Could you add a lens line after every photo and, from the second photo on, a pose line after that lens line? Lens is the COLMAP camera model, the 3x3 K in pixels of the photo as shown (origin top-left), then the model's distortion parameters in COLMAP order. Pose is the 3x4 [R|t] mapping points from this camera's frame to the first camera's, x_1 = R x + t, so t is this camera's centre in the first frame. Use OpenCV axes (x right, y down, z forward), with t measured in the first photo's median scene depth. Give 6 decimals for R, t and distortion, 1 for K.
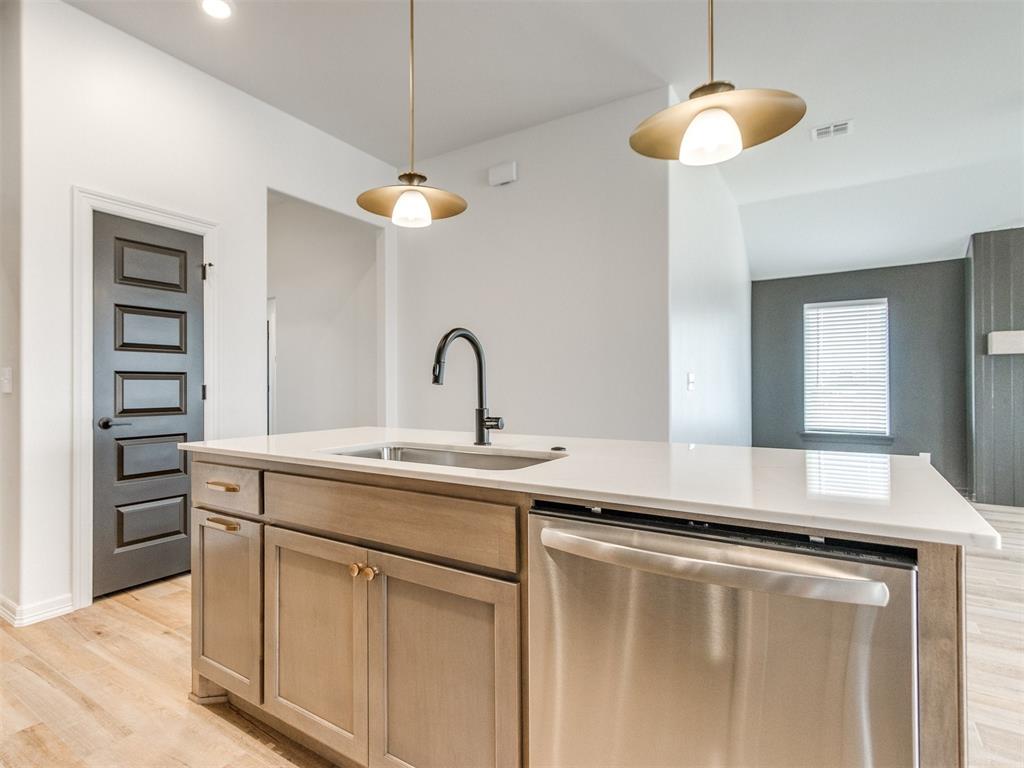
lens RADIAL K [[545.6, 0, 443.6], [0, 545.6, 386.4], [0, 0, 1]] dist [0.010975, -0.004420]
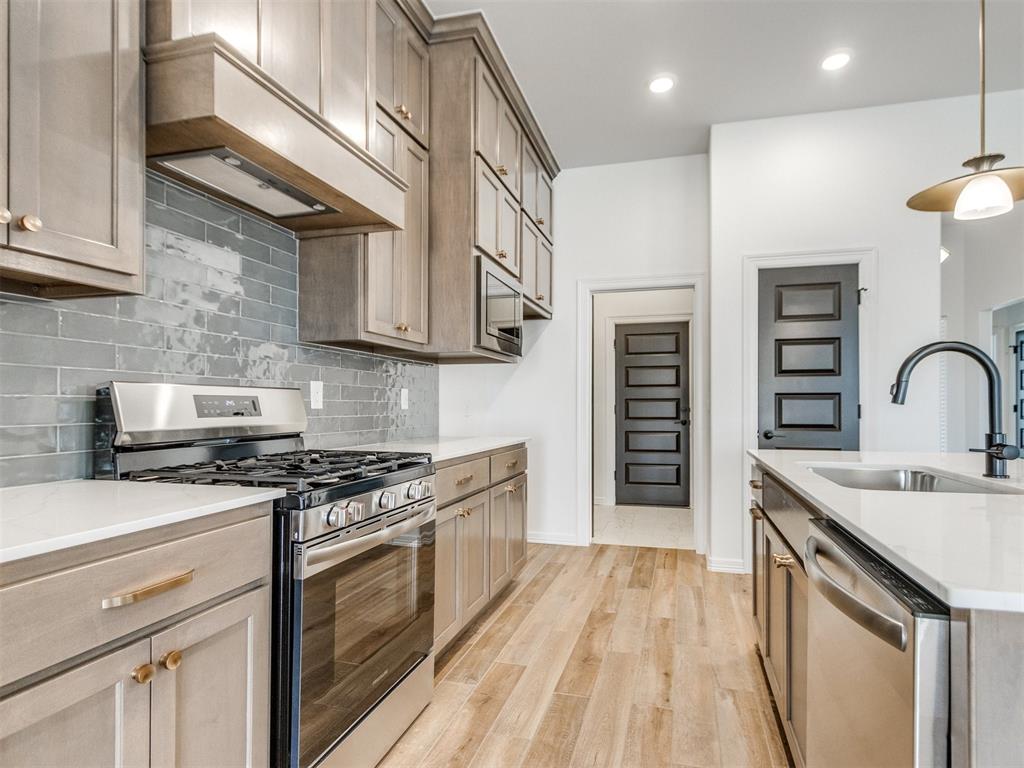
lens RADIAL K [[545.6, 0, 528.3], [0, 545.6, 408.0], [0, 0, 1]] dist [0.010975, -0.004420]
pose [[0.361339, 0.005697, -0.932417, 0.545864], [0.000634, 0.999980, 0.006356, -0.003817], [0.932434, -0.002888, 0.361328, 0.039860]]
